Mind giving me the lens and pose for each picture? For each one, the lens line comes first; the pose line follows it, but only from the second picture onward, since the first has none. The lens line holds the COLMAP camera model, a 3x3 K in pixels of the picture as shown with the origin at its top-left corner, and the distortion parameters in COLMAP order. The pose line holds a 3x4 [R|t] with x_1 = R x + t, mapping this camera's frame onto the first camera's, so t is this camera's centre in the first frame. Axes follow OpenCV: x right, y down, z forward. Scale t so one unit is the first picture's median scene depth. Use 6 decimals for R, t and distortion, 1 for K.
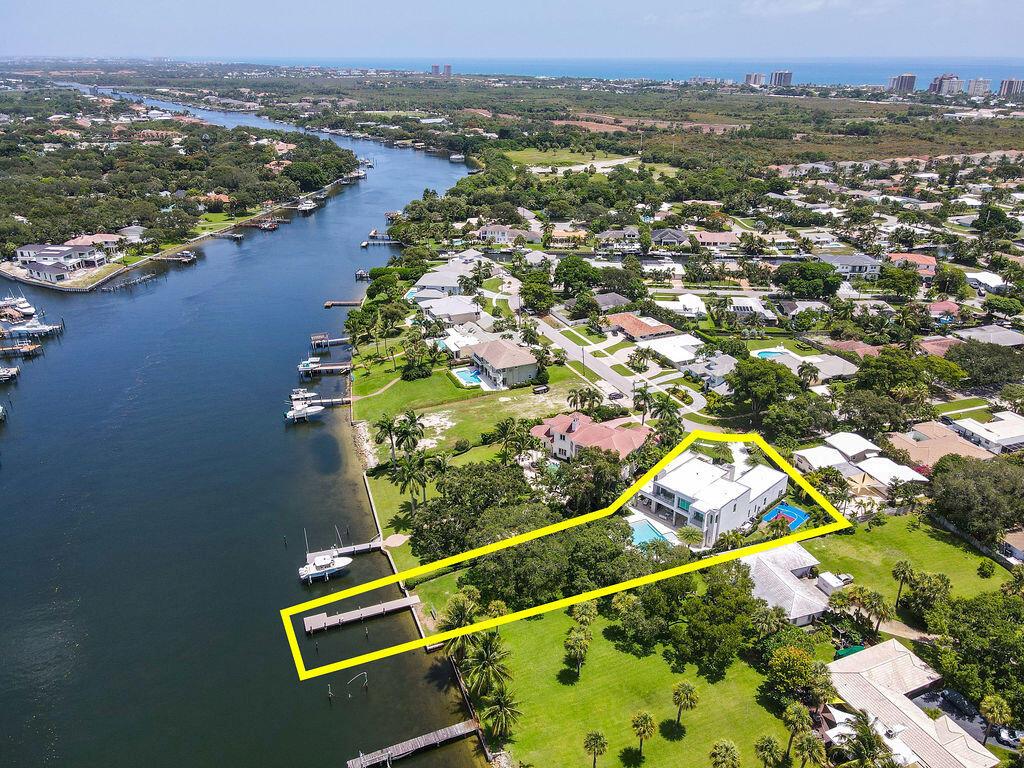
lens RADIAL K [[755.3, 0, 512.0], [0, 755.3, 384.0], [0, 0, 1]] dist [-0.004641, 0.045027]
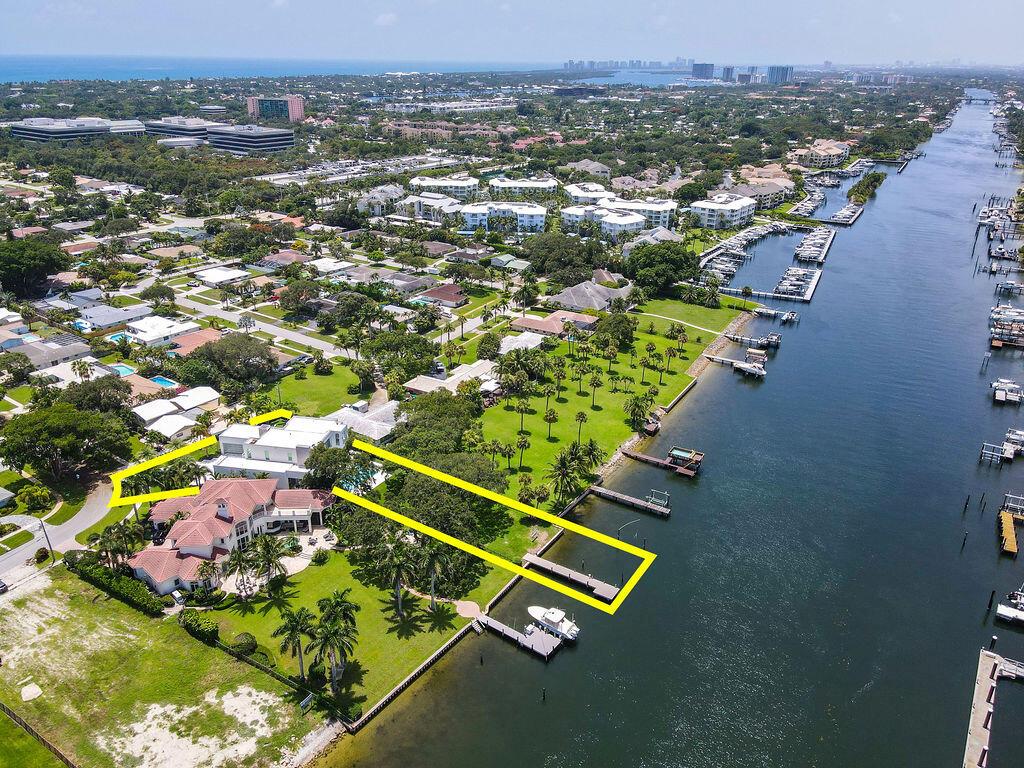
lens RADIAL K [[755.3, 0, 512.0], [0, 755.3, 384.0], [0, 0, 1]] dist [-0.004641, 0.045027]
pose [[-0.578210, -0.336930, 0.743069, -0.803465], [0.324622, 0.740552, 0.588390, -0.523811], [-0.748528, 0.581430, -0.318819, 1.166734]]
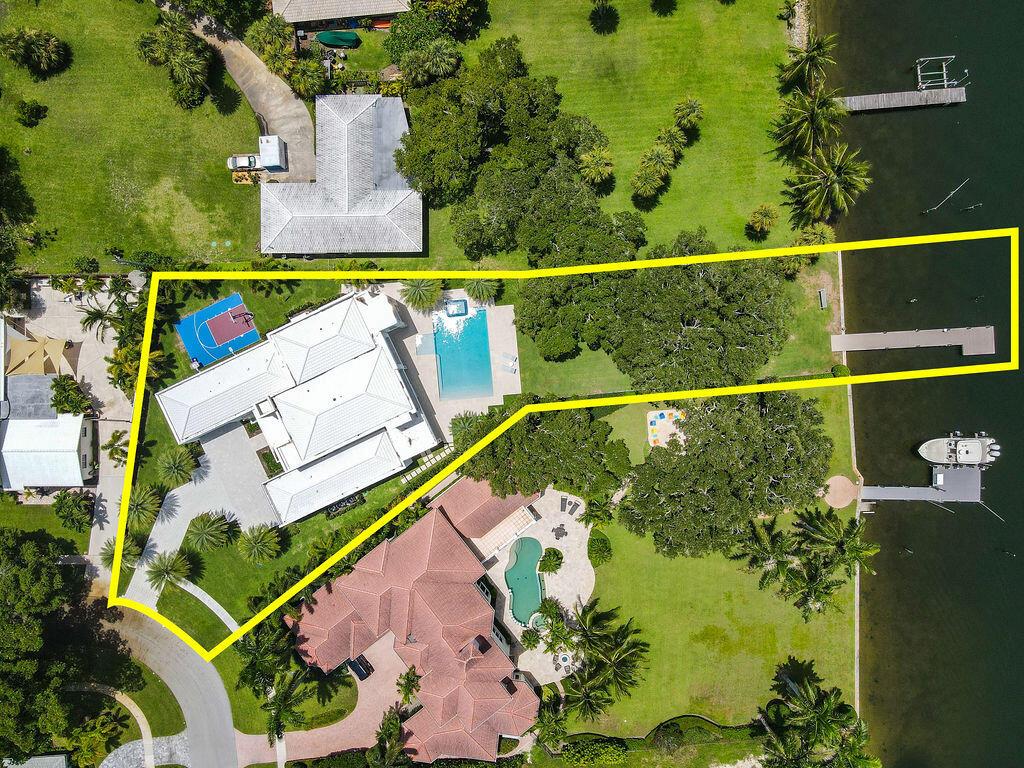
lens RADIAL K [[755.3, 0, 512.0], [0, 755.3, 384.0], [0, 0, 1]] dist [-0.004641, 0.045027]
pose [[-0.947568, -0.318695, 0.023436, 0.126002], [0.147438, -0.370948, 0.916875, -0.405139], [-0.283510, 0.872256, 0.398486, 0.800936]]
